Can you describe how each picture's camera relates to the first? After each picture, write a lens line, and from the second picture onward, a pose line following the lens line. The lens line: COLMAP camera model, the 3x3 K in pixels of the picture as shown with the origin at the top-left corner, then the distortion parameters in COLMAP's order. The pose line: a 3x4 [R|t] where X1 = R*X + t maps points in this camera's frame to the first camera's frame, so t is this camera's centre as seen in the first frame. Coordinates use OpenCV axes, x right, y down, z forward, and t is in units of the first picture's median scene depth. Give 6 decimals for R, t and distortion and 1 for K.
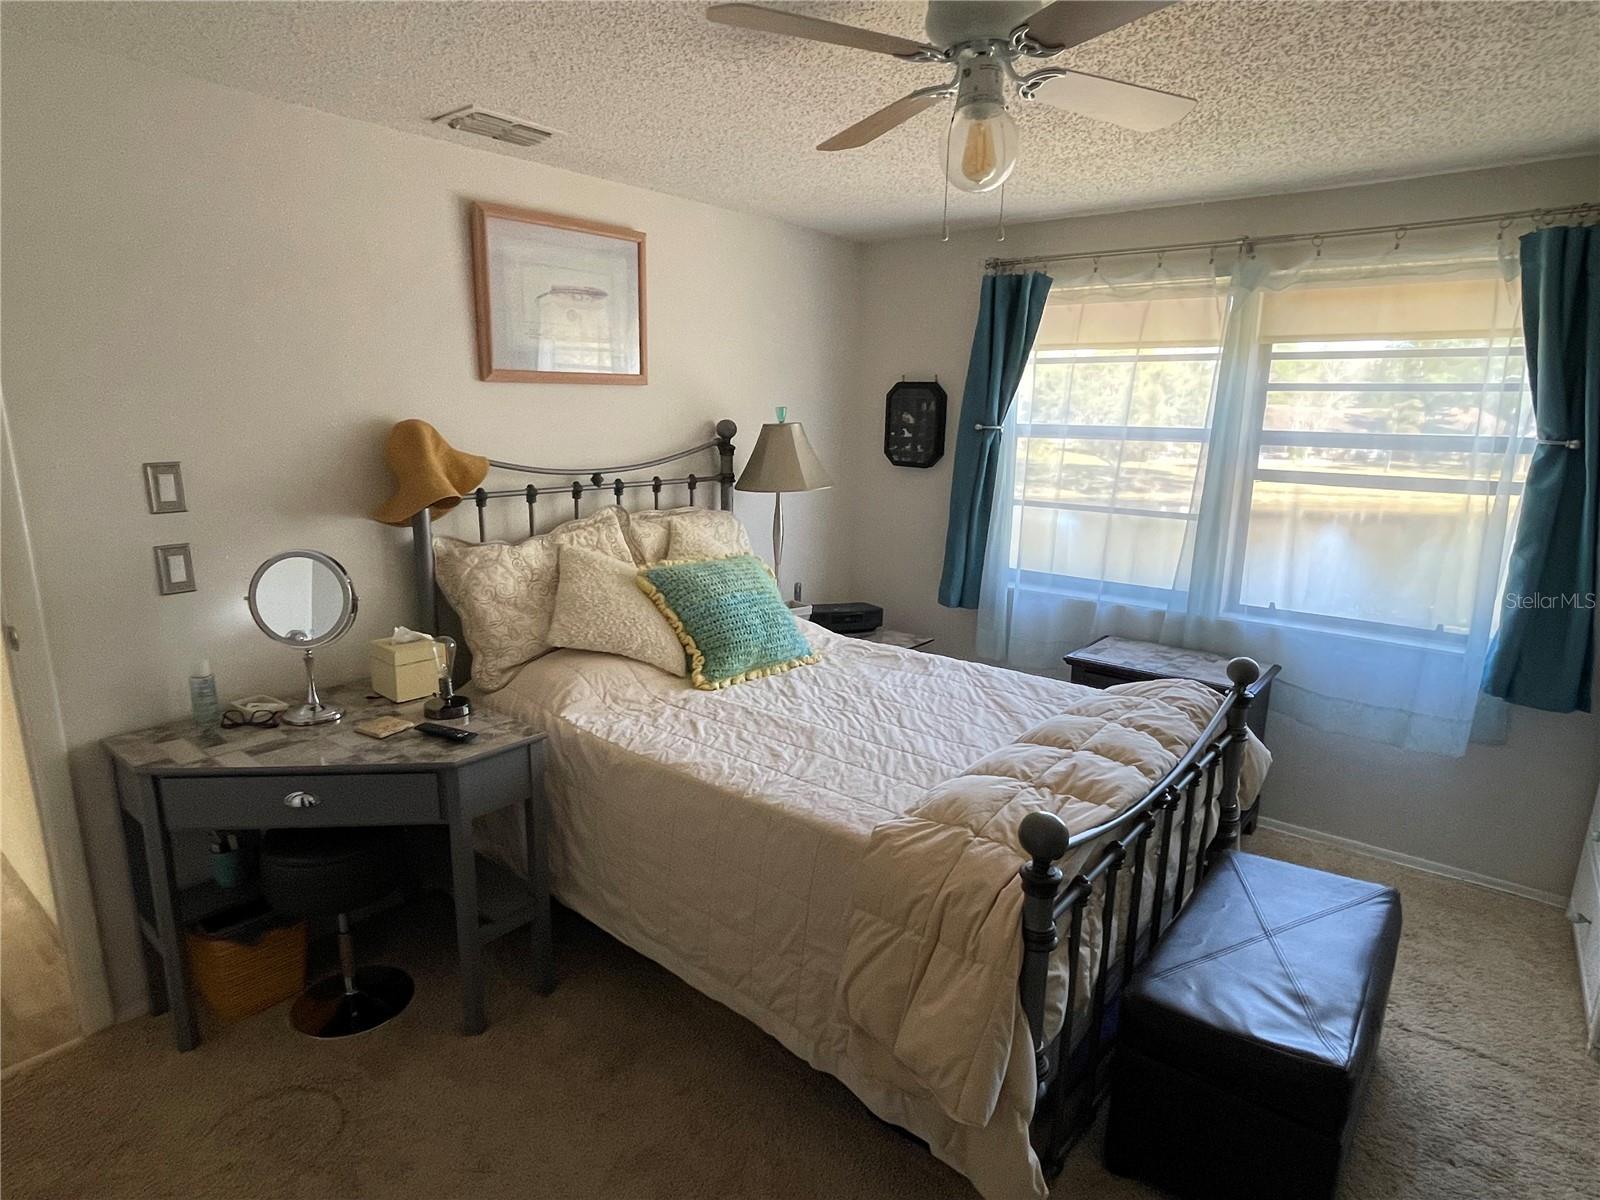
lens RADIAL K [[896.4, 0, 793.8], [0, 896.4, 615.8], [0, 0, 1]] dist [-0.004075, -0.001764]
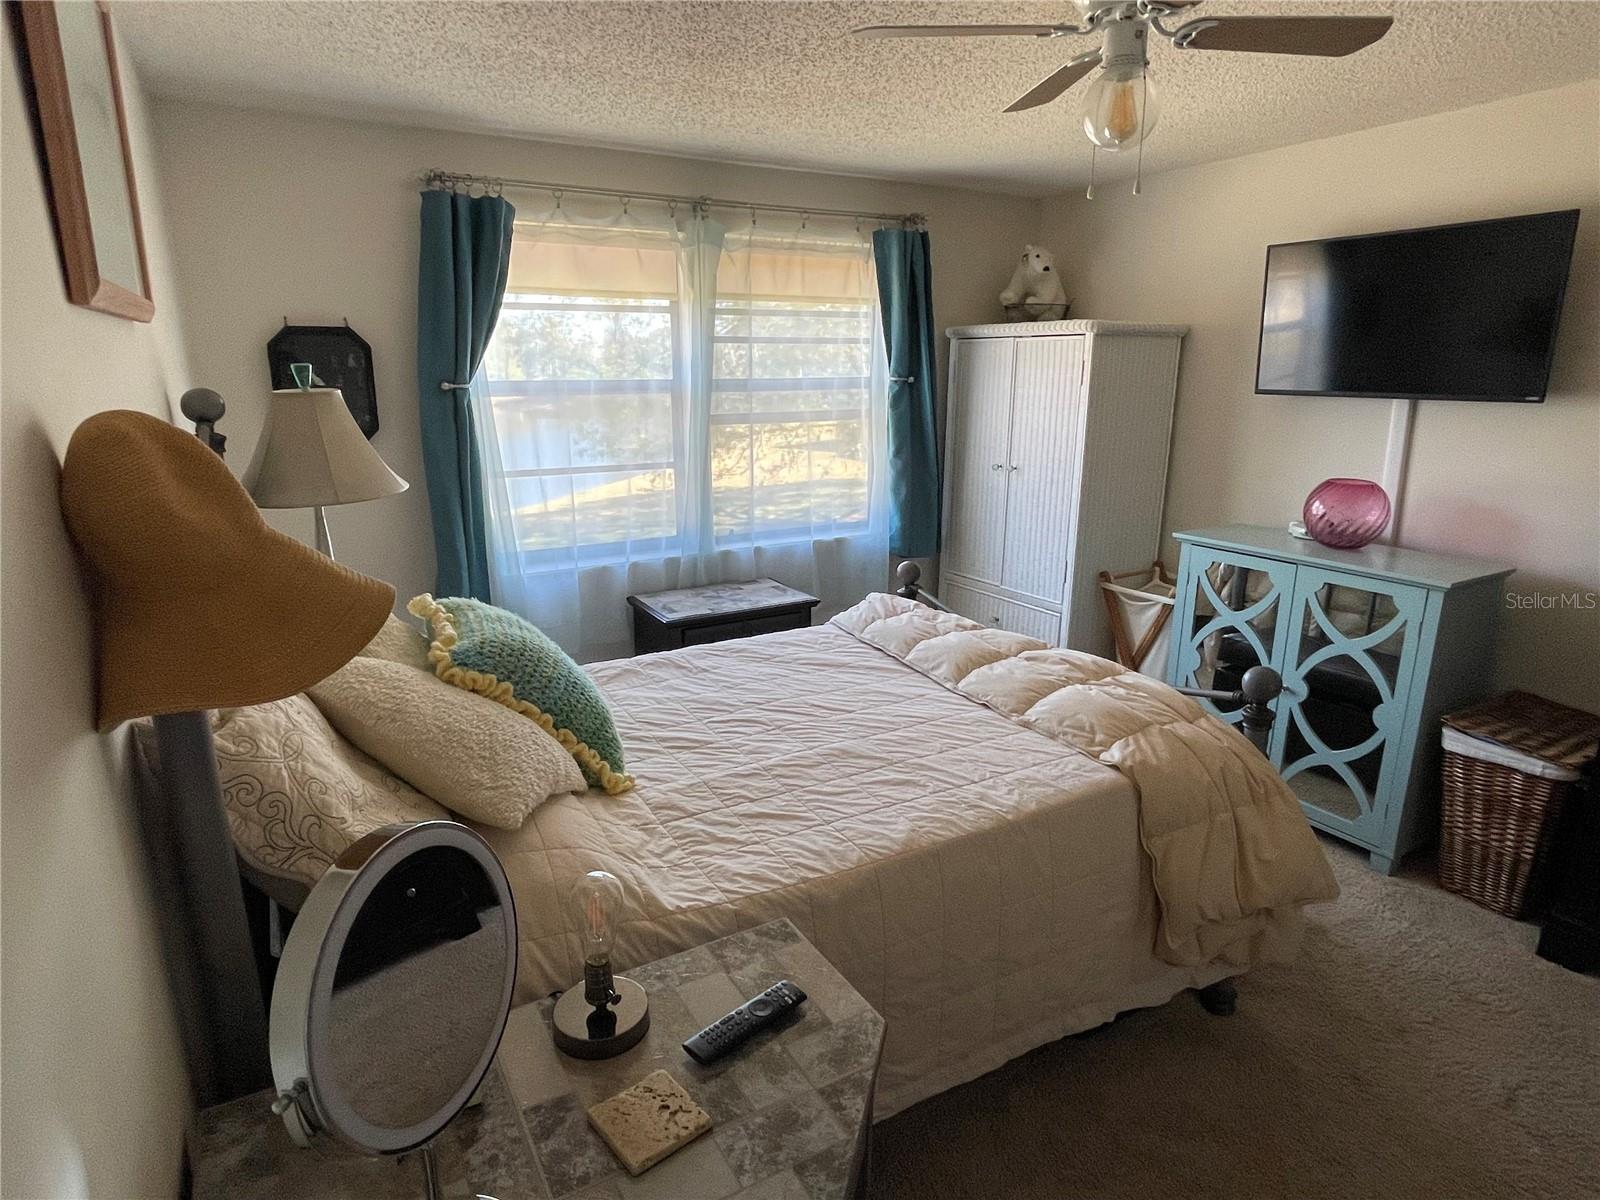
lens RADIAL K [[896.4, 0, 793.8], [0, 896.4, 615.8], [0, 0, 1]] dist [-0.004075, -0.001764]
pose [[0.354223, -0.267219, 0.896170, -0.556506], [0.221560, 0.955002, 0.197187, -0.131399], [-0.908536, 0.128707, 0.397488, 0.539586]]
